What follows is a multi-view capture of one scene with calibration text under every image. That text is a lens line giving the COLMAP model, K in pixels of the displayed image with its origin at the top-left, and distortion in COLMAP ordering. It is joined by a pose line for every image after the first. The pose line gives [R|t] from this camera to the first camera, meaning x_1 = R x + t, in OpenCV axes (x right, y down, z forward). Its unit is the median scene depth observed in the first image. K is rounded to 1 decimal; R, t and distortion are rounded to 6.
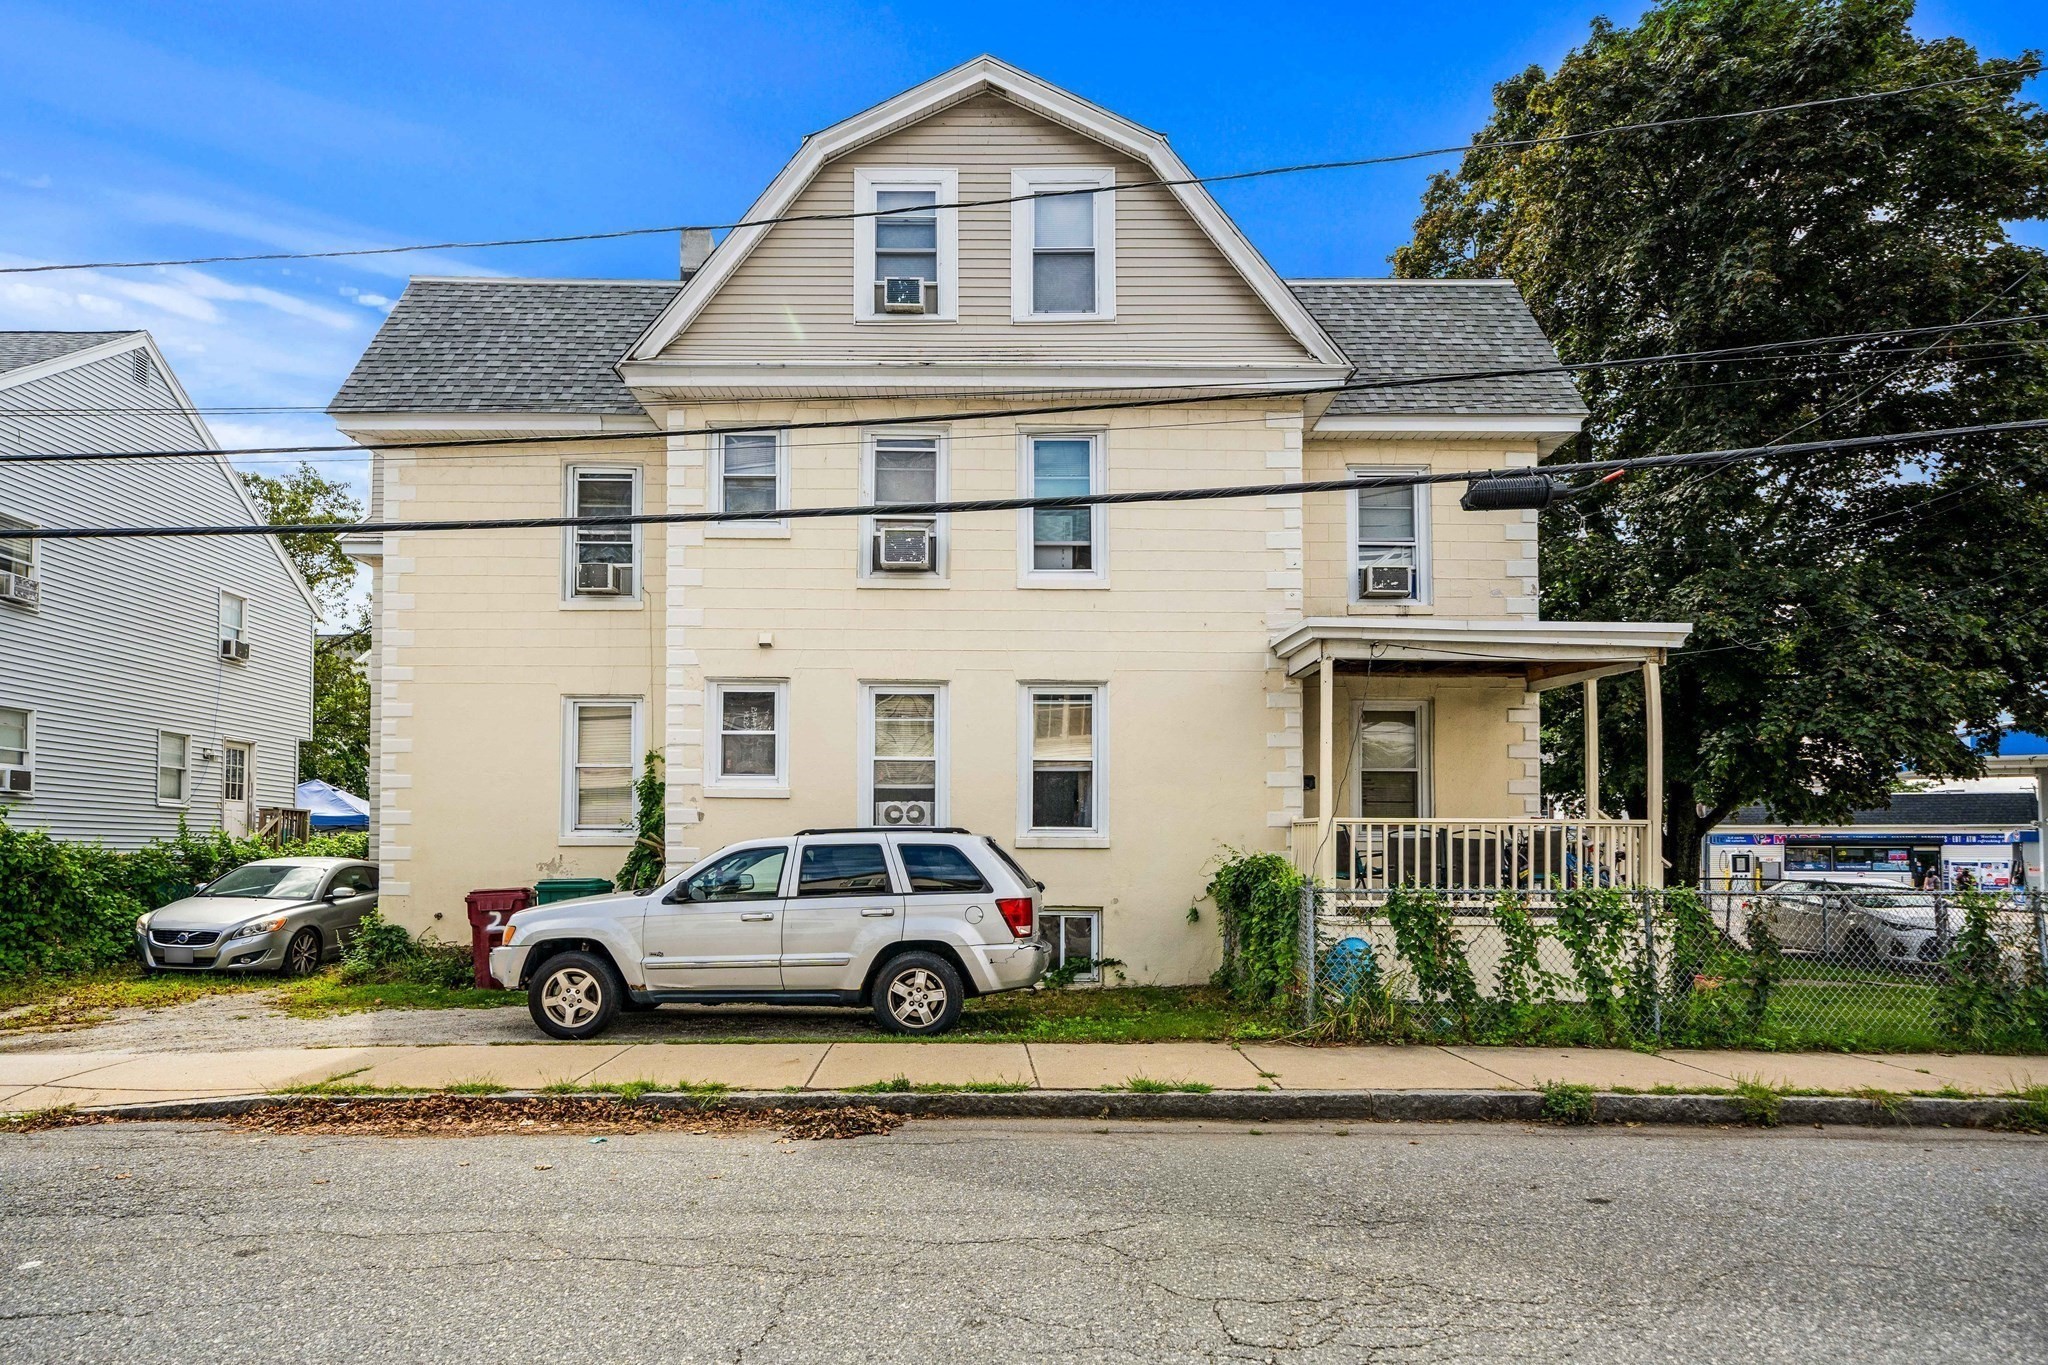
lens RADIAL K [[1141.4, 0, 995.9], [0, 1141.4, 812.0], [0, 0, 1]] dist [0.007811, 0.000570]
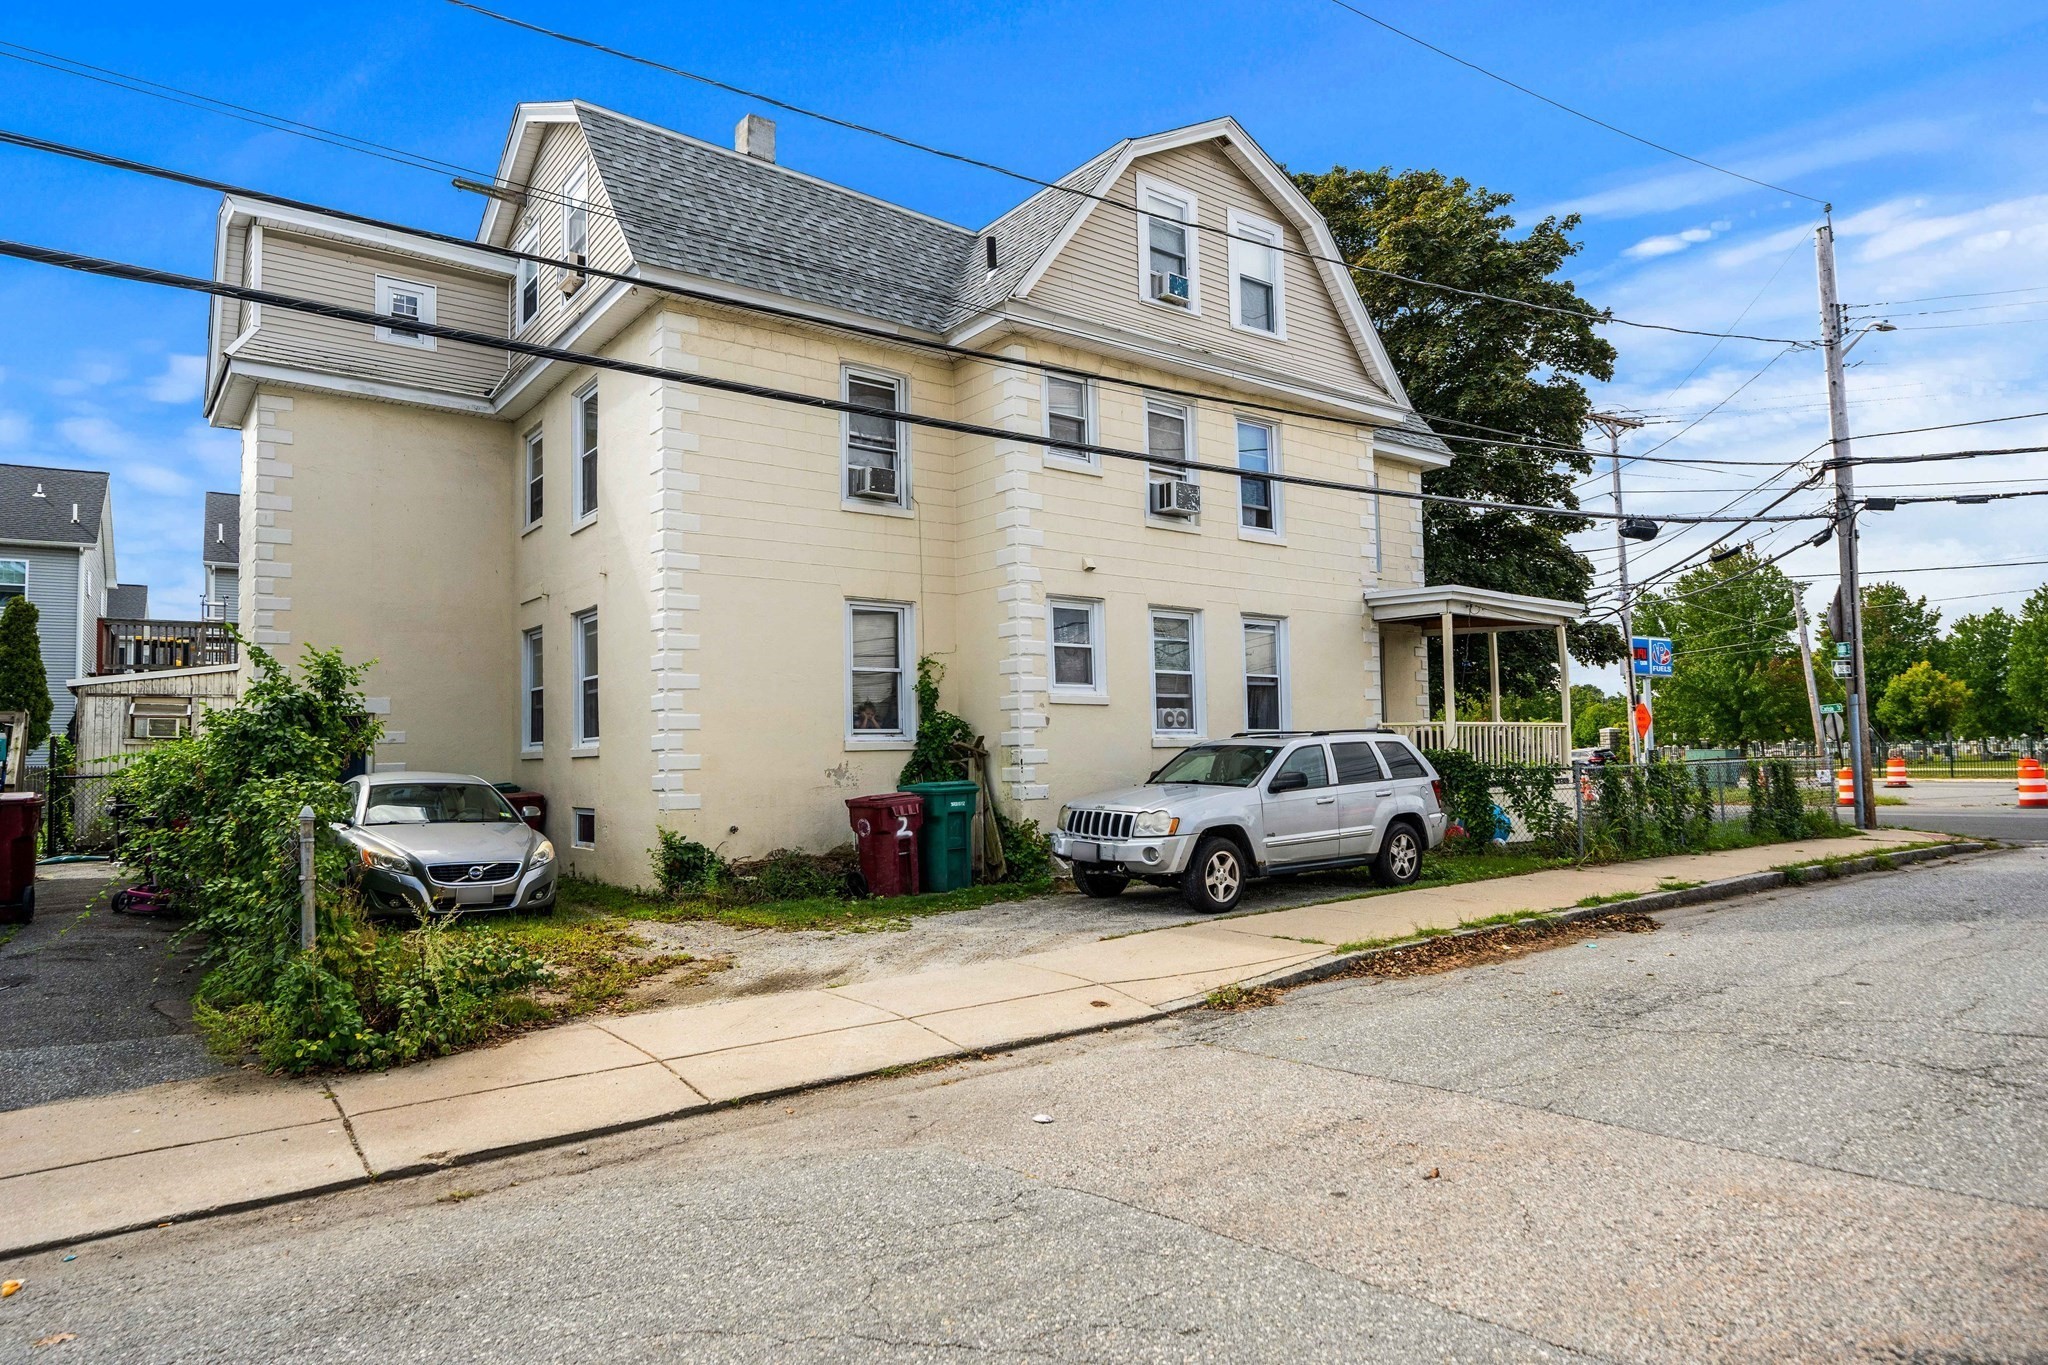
lens RADIAL K [[1165.2, 0, 1022.8], [0, 1165.2, 679.7], [0, 0, 1]] dist [-0.000152, 0.000095]
pose [[0.796694, 0.021448, 0.604003, -0.937171], [-0.003661, 0.999523, -0.030663, -0.001033], [-0.604372, 0.022218, 0.796392, 0.125858]]
